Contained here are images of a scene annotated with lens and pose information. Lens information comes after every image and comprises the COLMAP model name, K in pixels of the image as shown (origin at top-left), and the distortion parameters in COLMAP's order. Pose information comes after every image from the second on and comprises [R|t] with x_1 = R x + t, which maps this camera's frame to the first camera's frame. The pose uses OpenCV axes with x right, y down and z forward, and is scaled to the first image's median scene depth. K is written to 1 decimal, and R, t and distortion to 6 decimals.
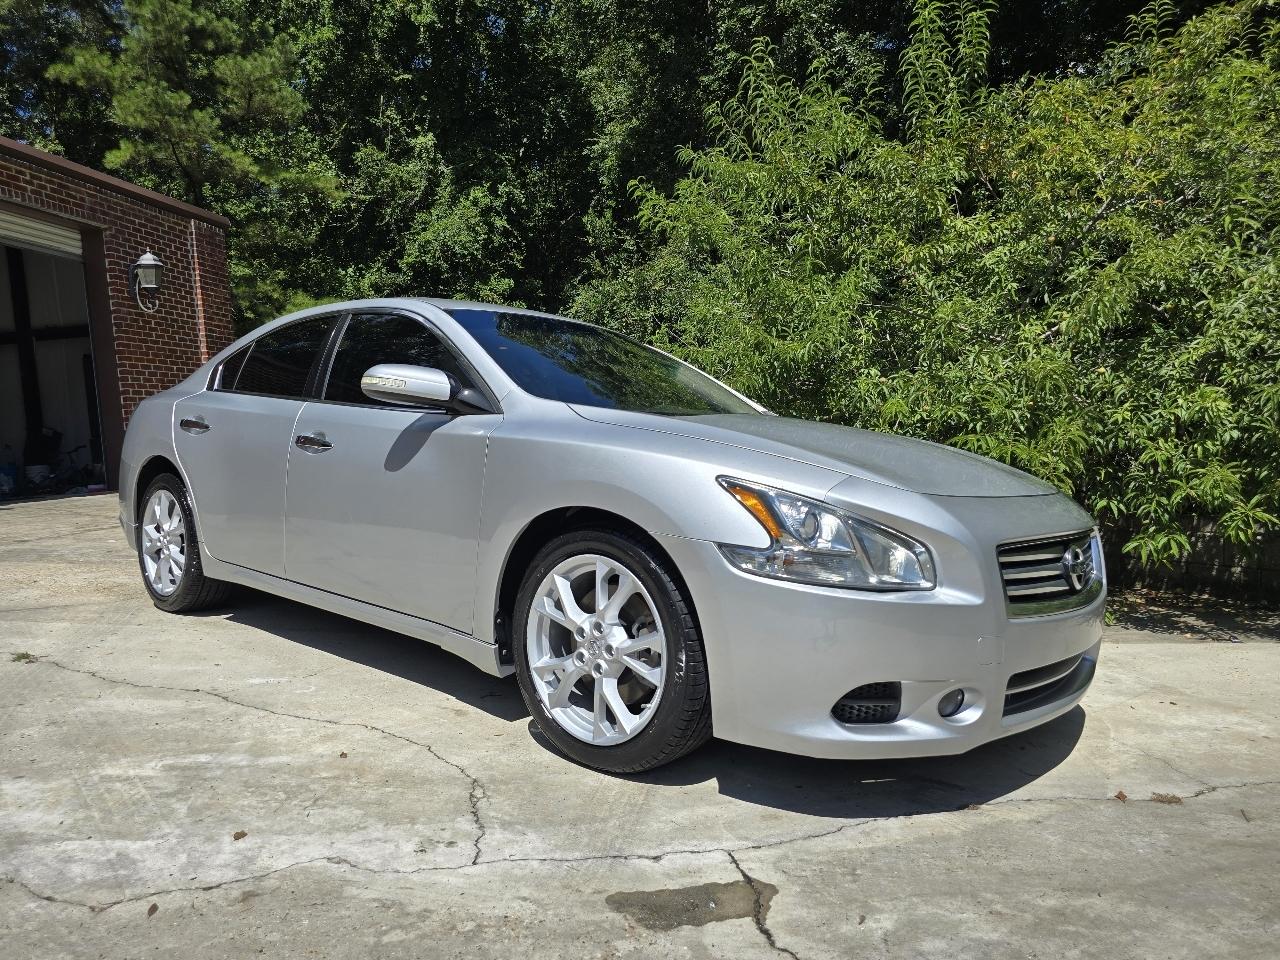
lens RADIAL K [[859.9, 0, 644.5], [0, 859.9, 487.5], [0, 0, 1]] dist [0.036206, -0.034004]
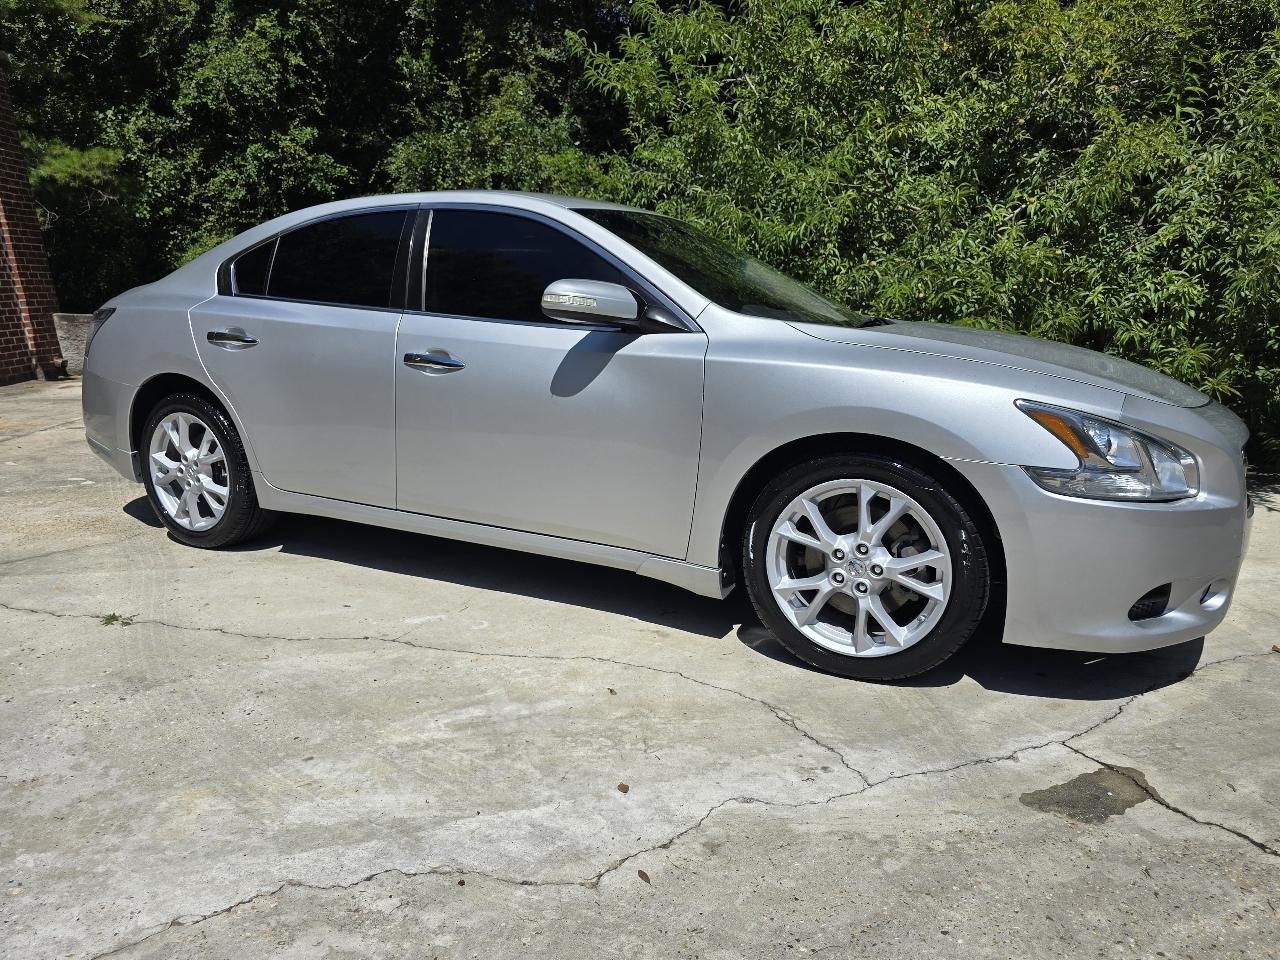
lens RADIAL K [[859.9, 0, 645.6], [0, 859.9, 497.8], [0, 0, 1]] dist [0.036206, -0.034004]
pose [[0.975053, -0.069735, 0.210733, -0.265770], [0.033916, 0.985026, 0.169036, -0.041547], [-0.219365, -0.157671, 0.962818, 0.035772]]
